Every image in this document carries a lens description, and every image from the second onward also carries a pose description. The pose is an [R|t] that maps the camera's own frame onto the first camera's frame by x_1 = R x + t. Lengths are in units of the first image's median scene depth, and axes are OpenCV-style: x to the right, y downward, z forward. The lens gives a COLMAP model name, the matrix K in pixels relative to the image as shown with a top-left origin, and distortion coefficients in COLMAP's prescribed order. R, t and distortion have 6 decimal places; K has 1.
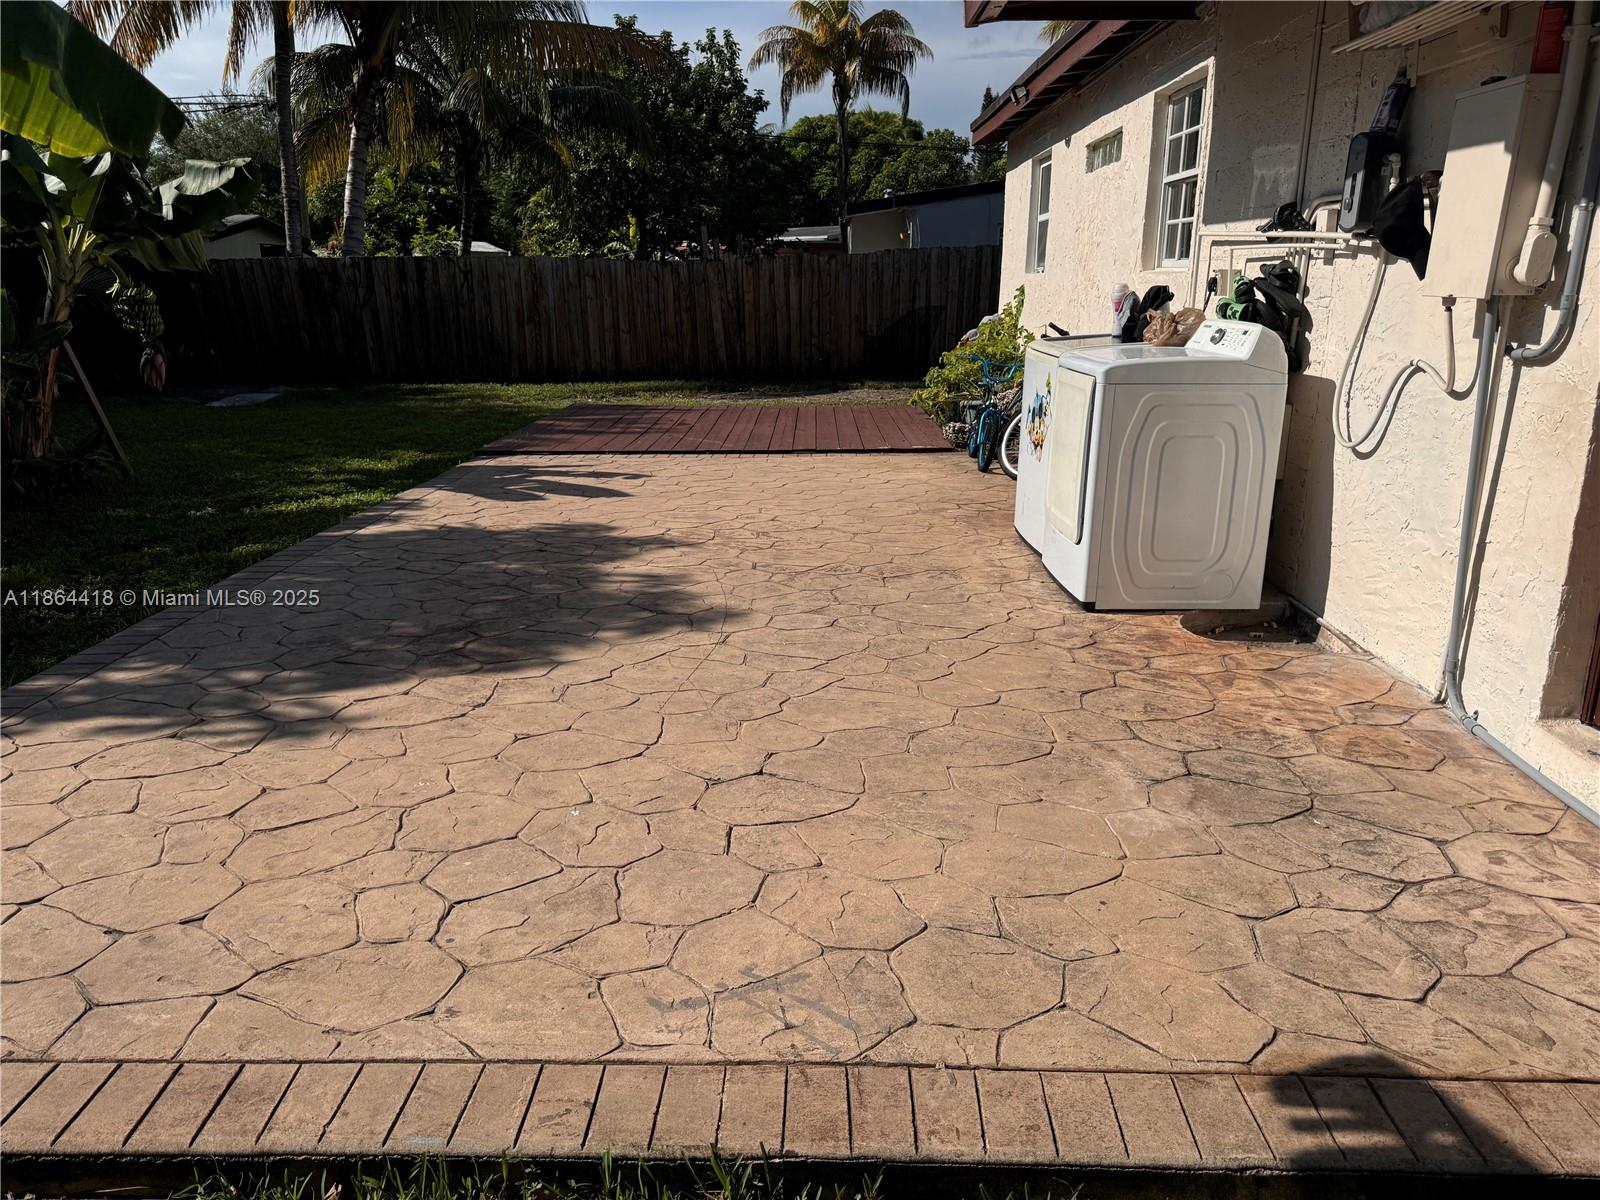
lens RADIAL K [[1137.6, 0, 809.7], [0, 1137.6, 591.8], [0, 0, 1]] dist [0.065100, -0.065148]
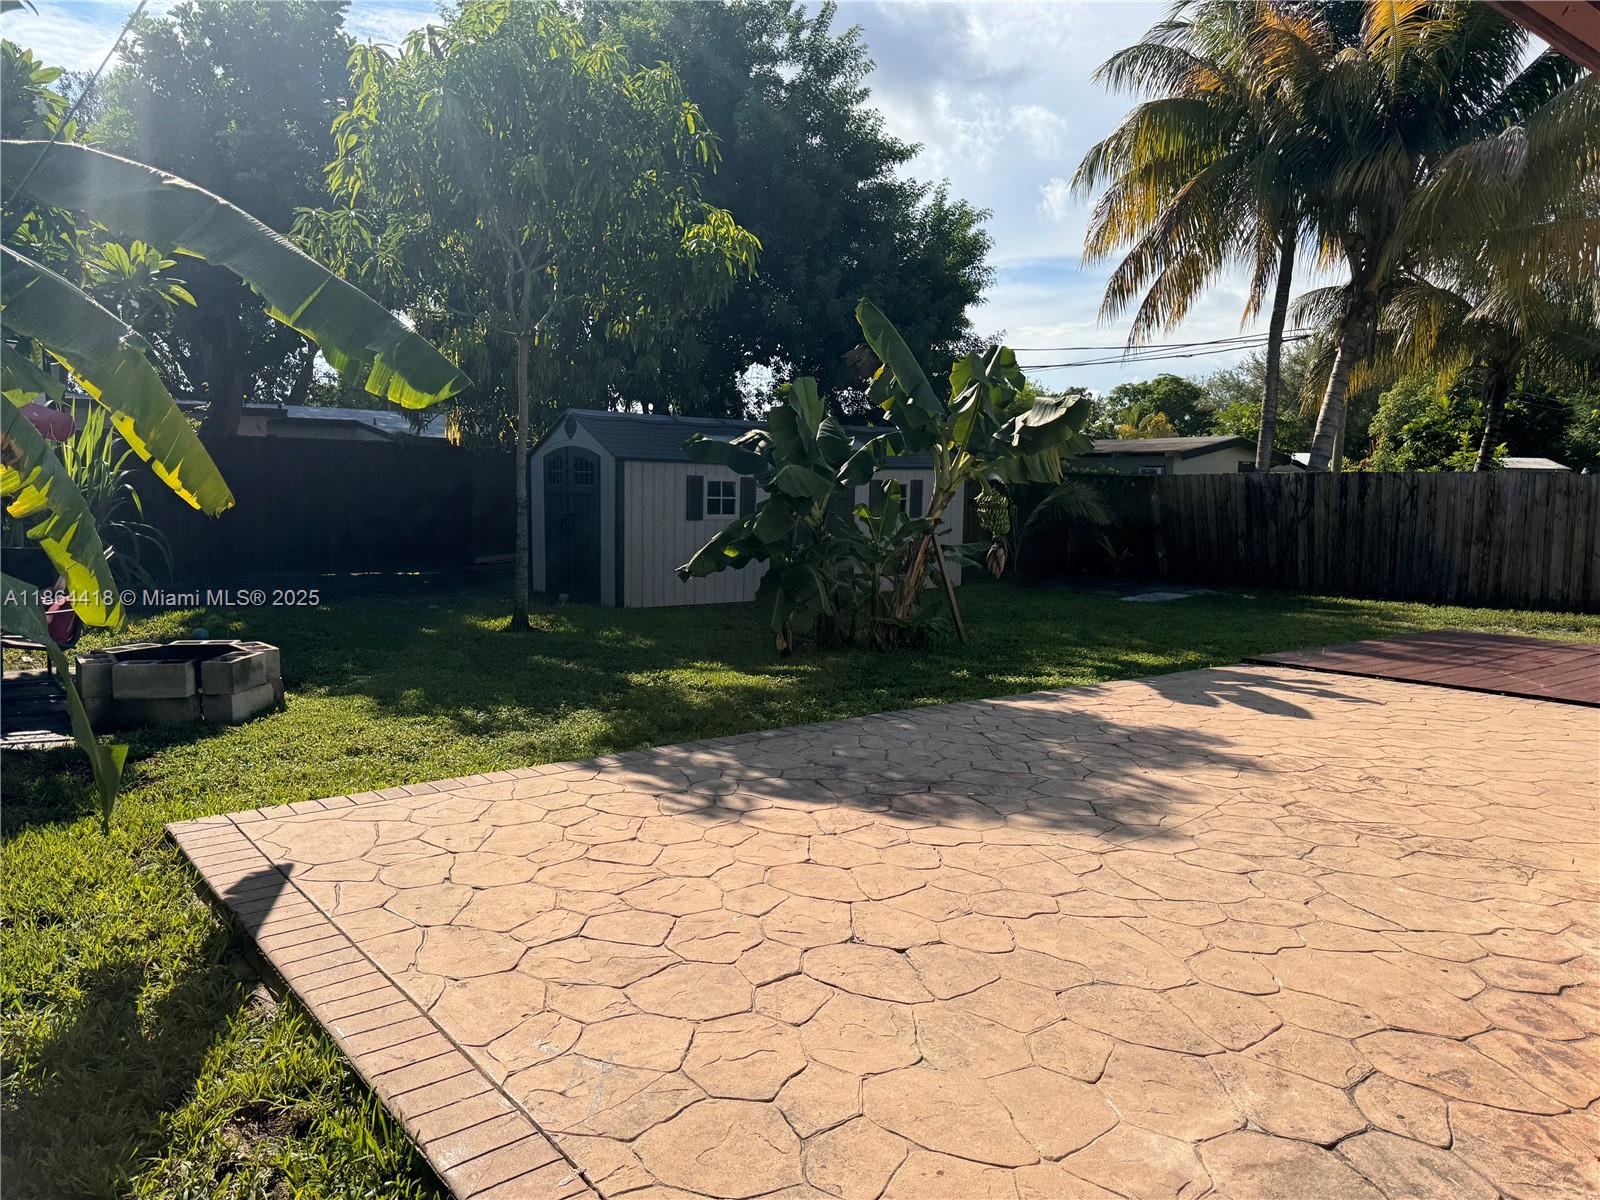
lens RADIAL K [[1137.6, 0, 797.7], [0, 1137.6, 608.0], [0, 0, 1]] dist [0.065100, -0.065148]
pose [[0.629251, 0.093506, -0.771556, 0.466524], [-0.221915, 0.973025, -0.063063, -0.036341], [0.744847, 0.210902, 0.633027, 0.161155]]
